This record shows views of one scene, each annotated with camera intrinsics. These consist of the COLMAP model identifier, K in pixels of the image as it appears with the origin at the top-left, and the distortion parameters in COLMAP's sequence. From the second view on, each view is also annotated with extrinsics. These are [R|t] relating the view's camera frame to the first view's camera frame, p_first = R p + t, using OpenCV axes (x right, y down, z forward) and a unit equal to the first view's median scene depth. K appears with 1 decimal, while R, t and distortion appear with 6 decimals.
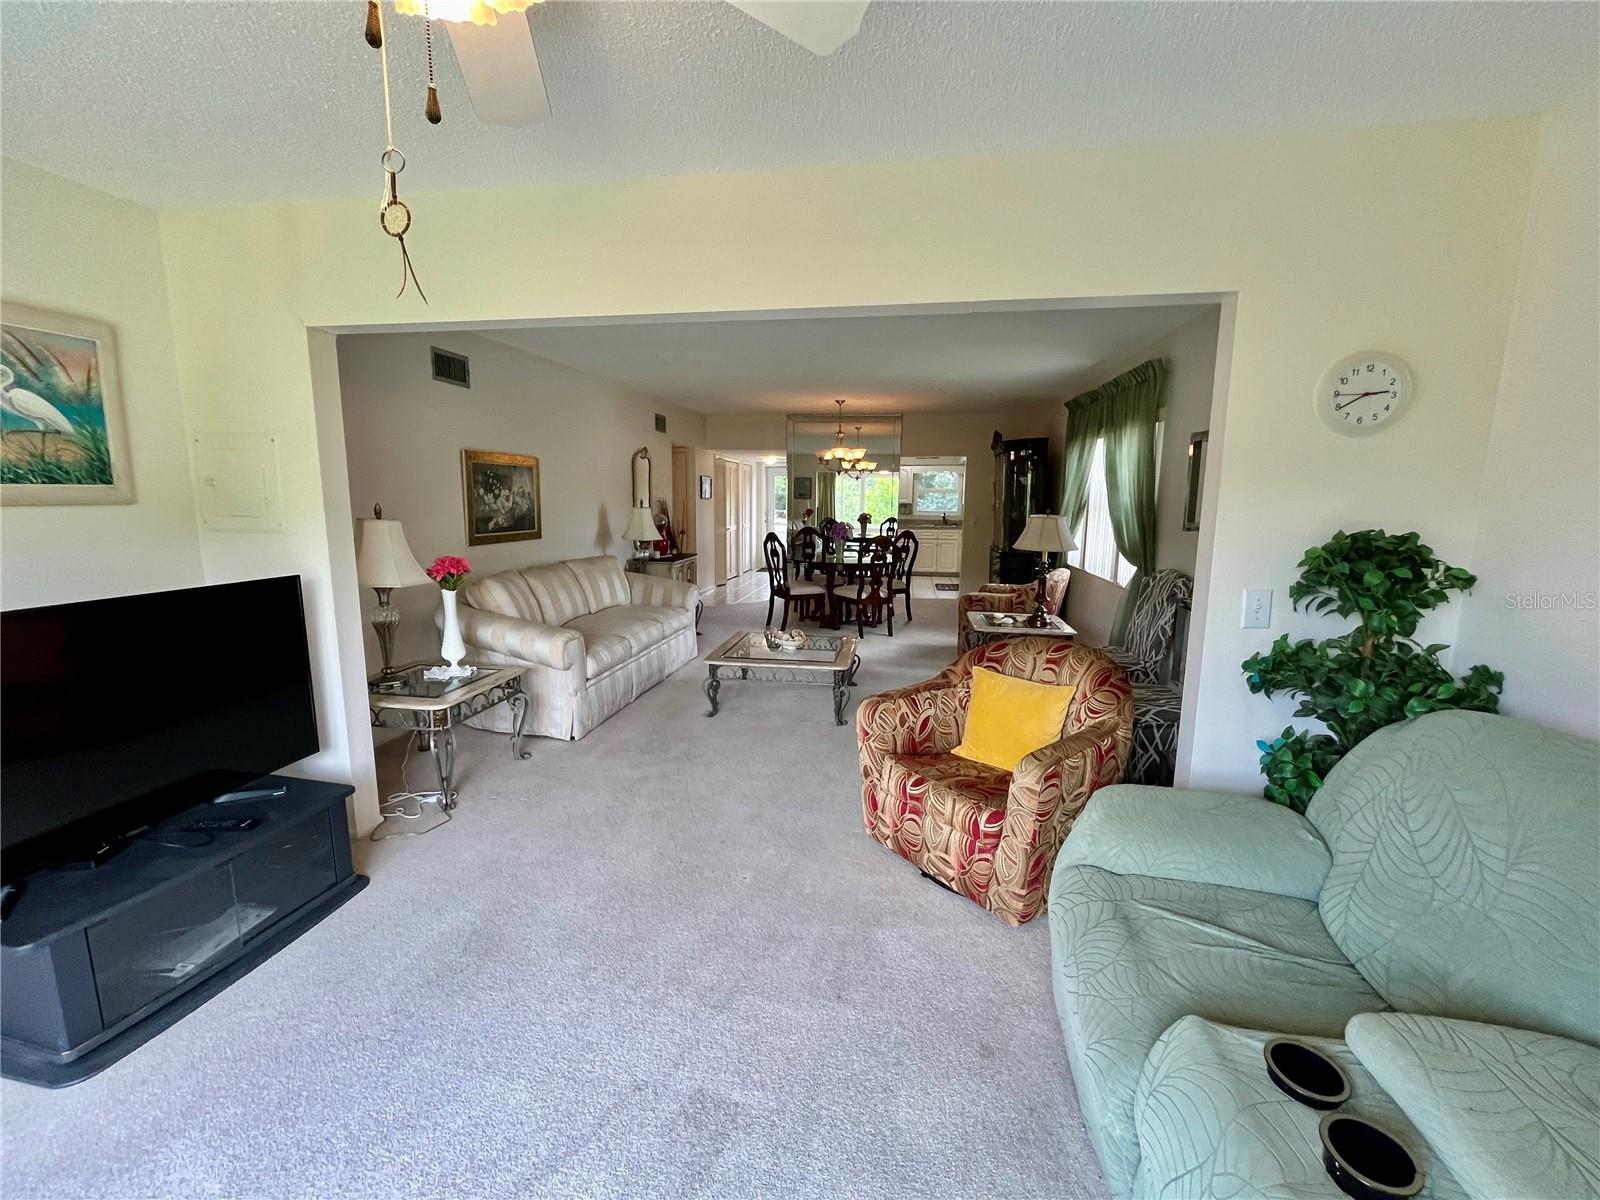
lens RADIAL K [[647.5, 0, 799.0], [0, 647.5, 598.0], [0, 0, 1]] dist [-0.003904, -0.000735]
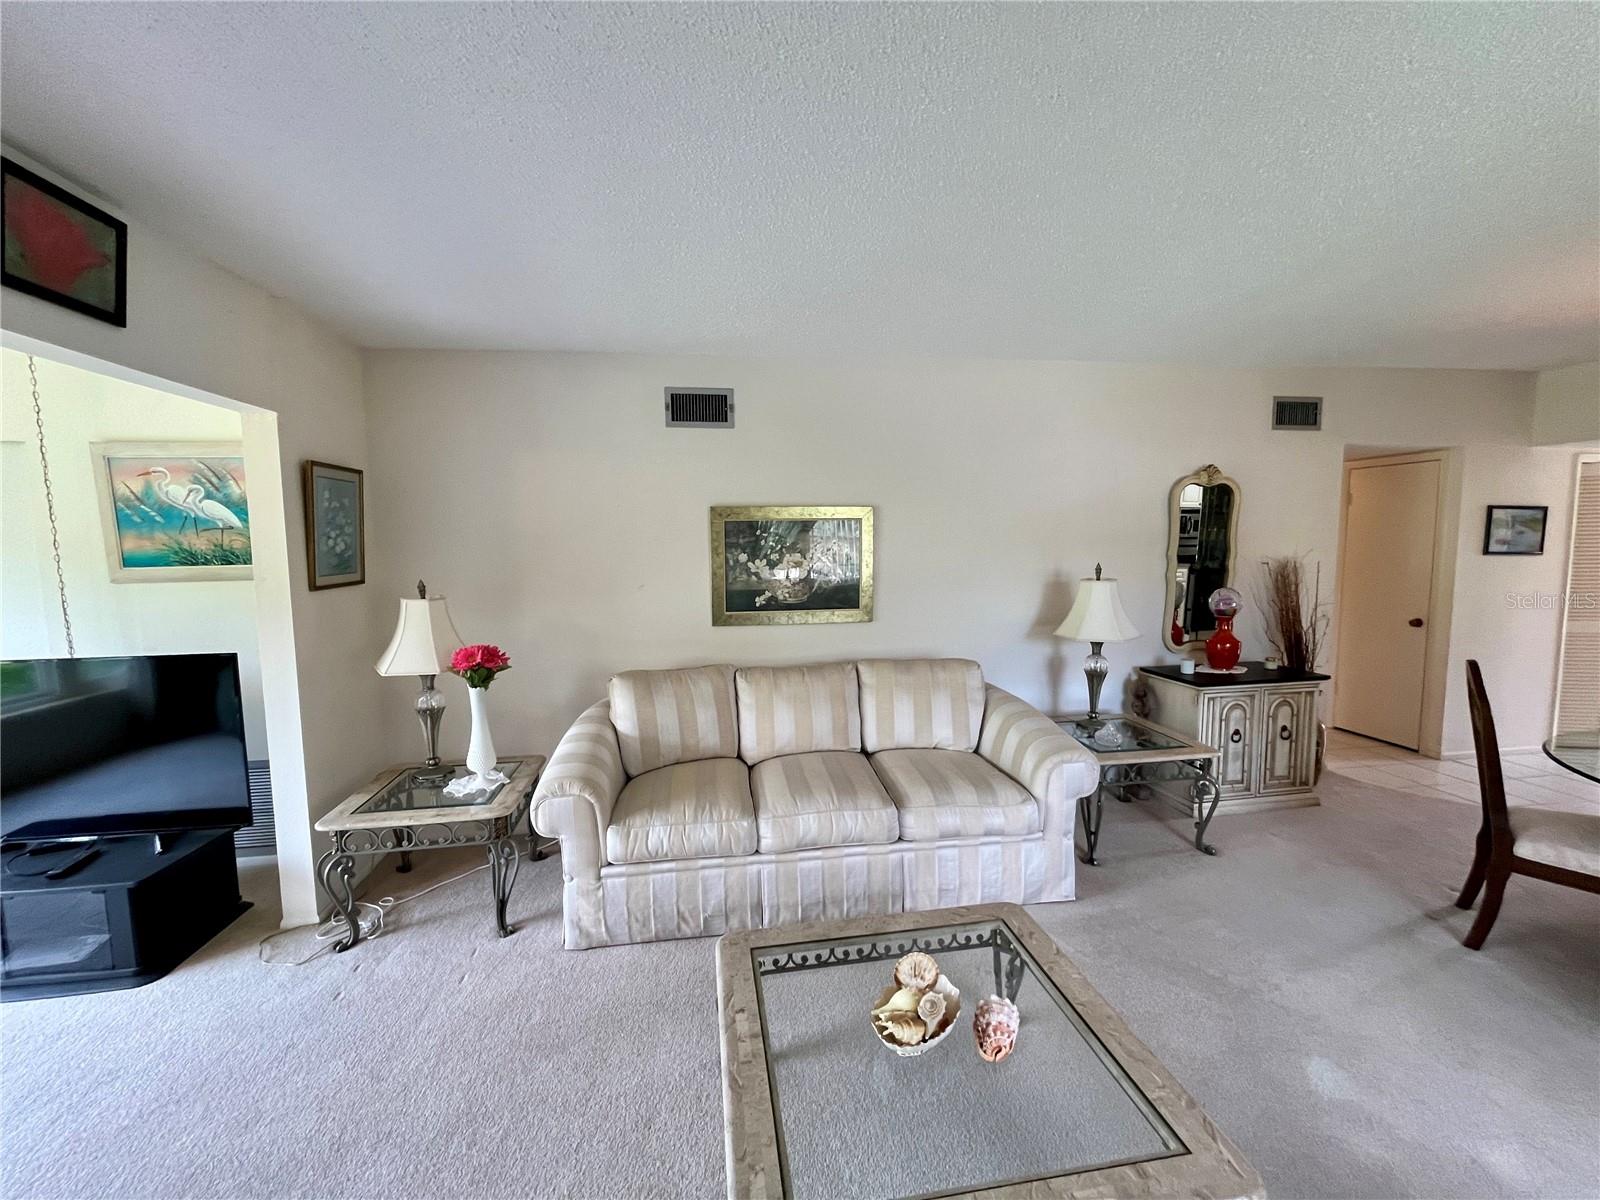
lens RADIAL K [[647.5, 0, 797.6], [0, 647.5, 593.8], [0, 0, 1]] dist [-0.003904, -0.000735]
pose [[0.324216, 0.080940, -0.942514, 0.289151], [-0.135198, 0.990070, 0.038518, -0.175285], [0.936272, 0.114938, 0.331940, 0.885007]]
